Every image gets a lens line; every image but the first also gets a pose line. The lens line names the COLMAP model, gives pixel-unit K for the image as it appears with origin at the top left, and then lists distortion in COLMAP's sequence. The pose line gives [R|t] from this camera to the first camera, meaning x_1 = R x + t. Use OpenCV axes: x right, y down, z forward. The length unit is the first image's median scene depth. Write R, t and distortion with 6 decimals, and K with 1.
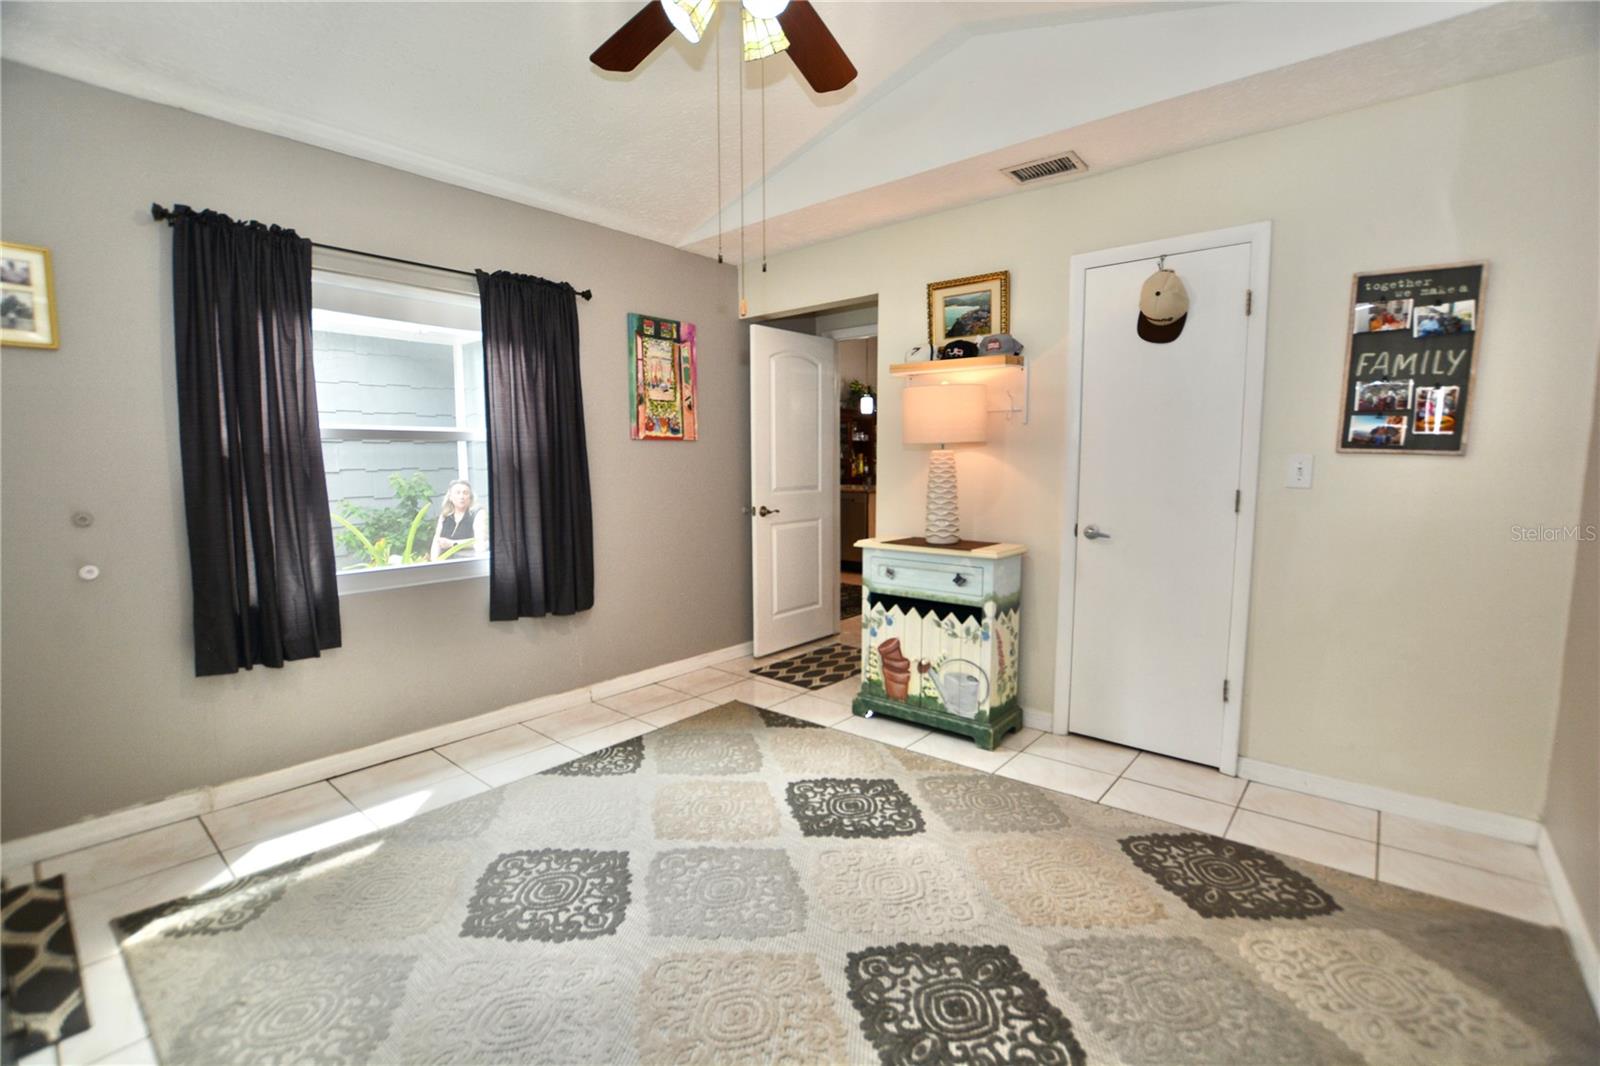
lens RADIAL K [[707.2, 0, 805.4], [0, 707.2, 534.9], [0, 0, 1]] dist [-0.036821, 0.006847]
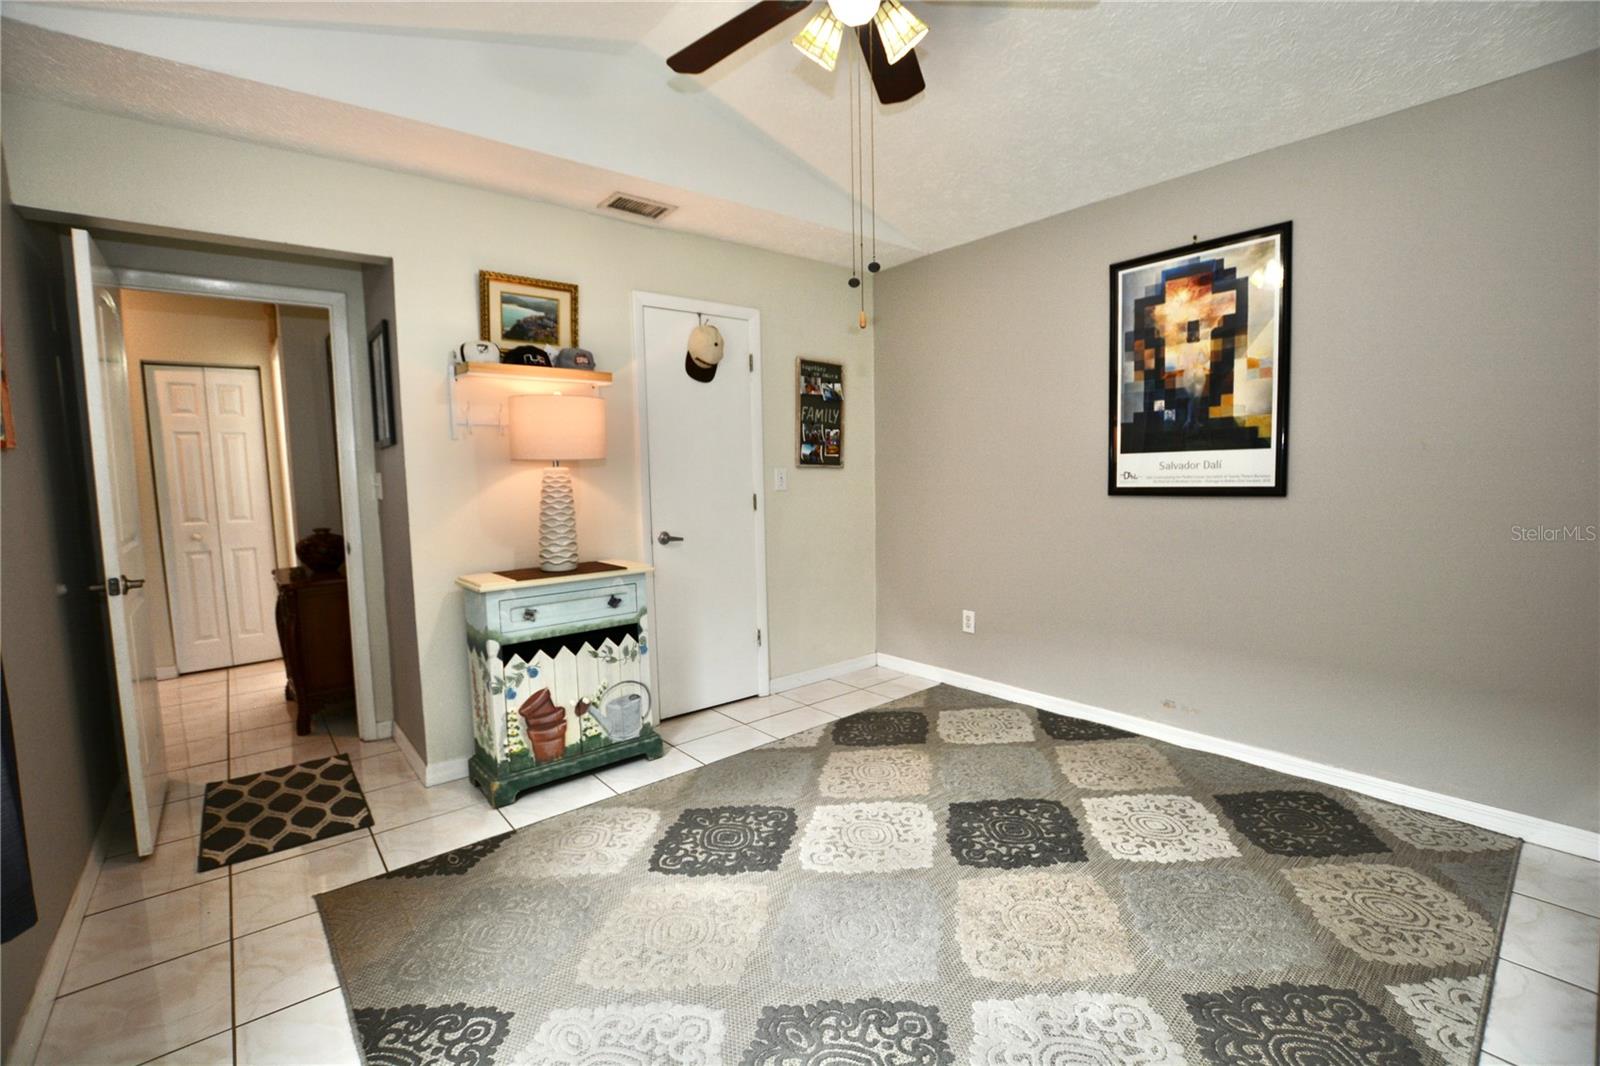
lens RADIAL K [[707.2, 0, 795.1], [0, 707.2, 534.1], [0, 0, 1]] dist [-0.036821, 0.006847]
pose [[0.180722, -0.090198, 0.979389, -0.662652], [0.125032, 0.989814, 0.068087, -0.060432], [-0.975554, 0.110151, 0.190159, 0.560108]]
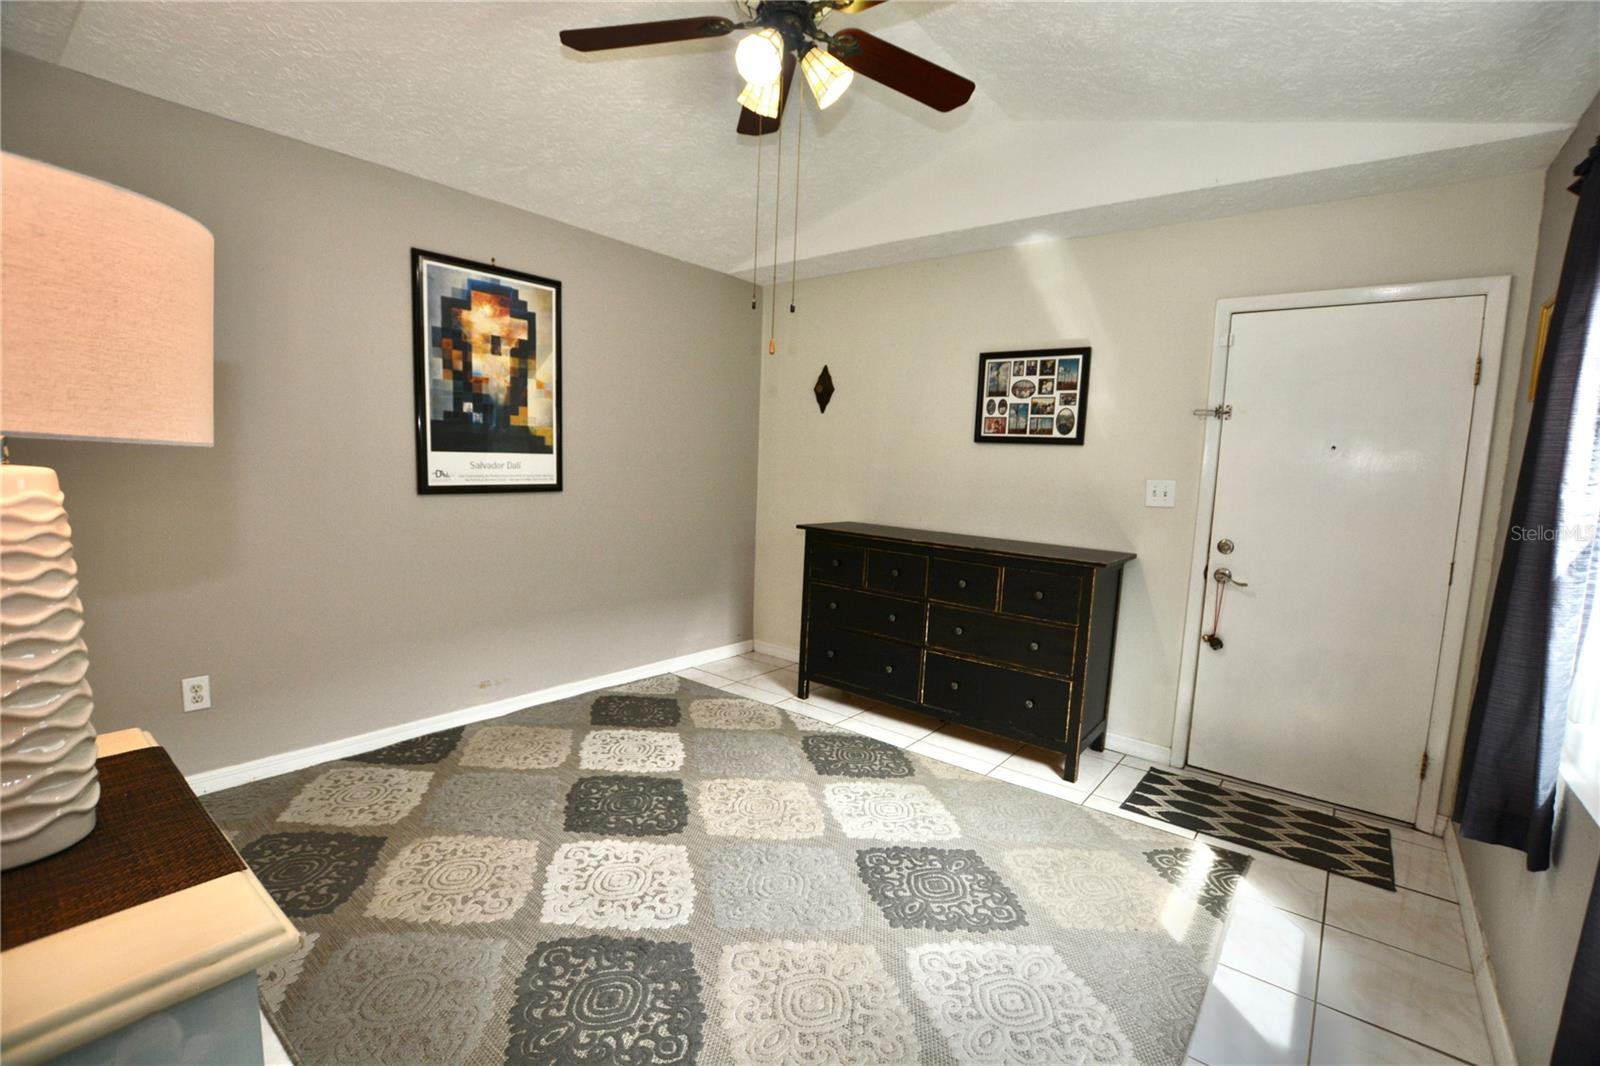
lens RADIAL K [[707.2, 0, 804.4], [0, 707.2, 539.0], [0, 0, 1]] dist [-0.036821, 0.006847]
pose [[-0.998930, -0.034870, -0.030376, -0.068620], [-0.040625, 0.975522, 0.216115, -0.160931], [0.022097, 0.217118, -0.975895, 1.276646]]
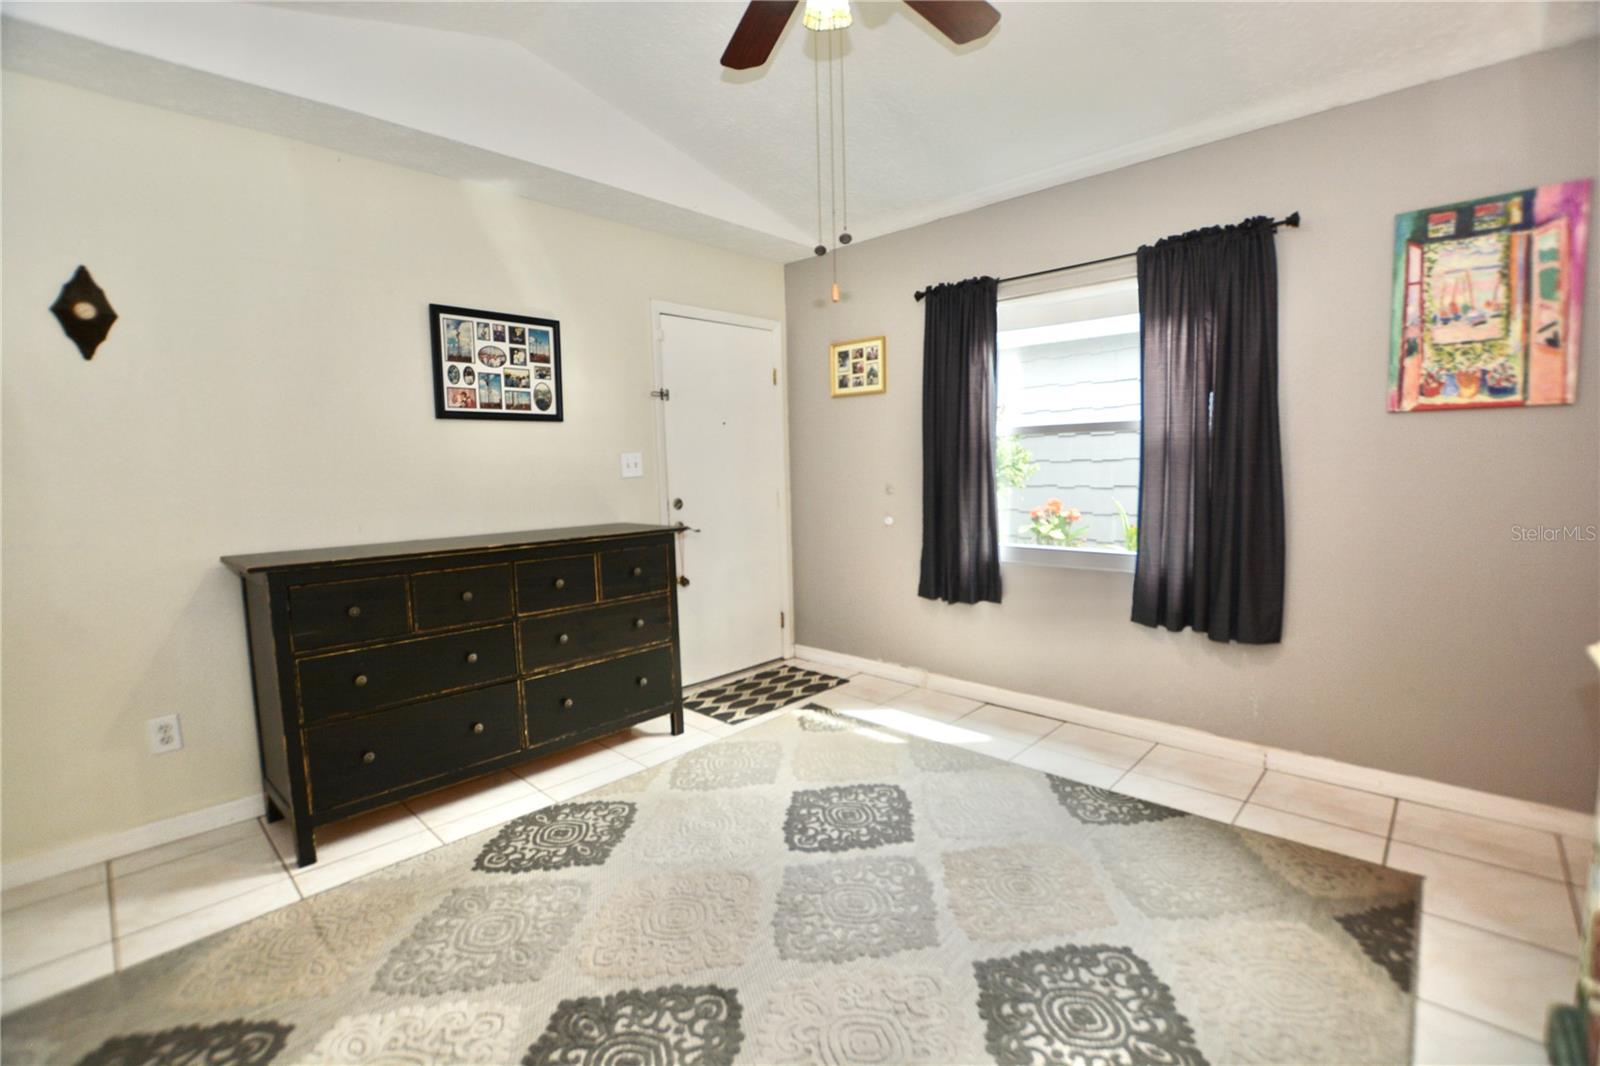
lens RADIAL K [[707.2, 0, 797.9], [0, 707.2, 537.5], [0, 0, 1]] dist [-0.036821, 0.006847]
pose [[-0.062719, 0.109880, -0.991964, 0.519502], [-0.080392, 0.990135, 0.114760, -0.062659], [0.994788, 0.086943, -0.053267, 0.615054]]
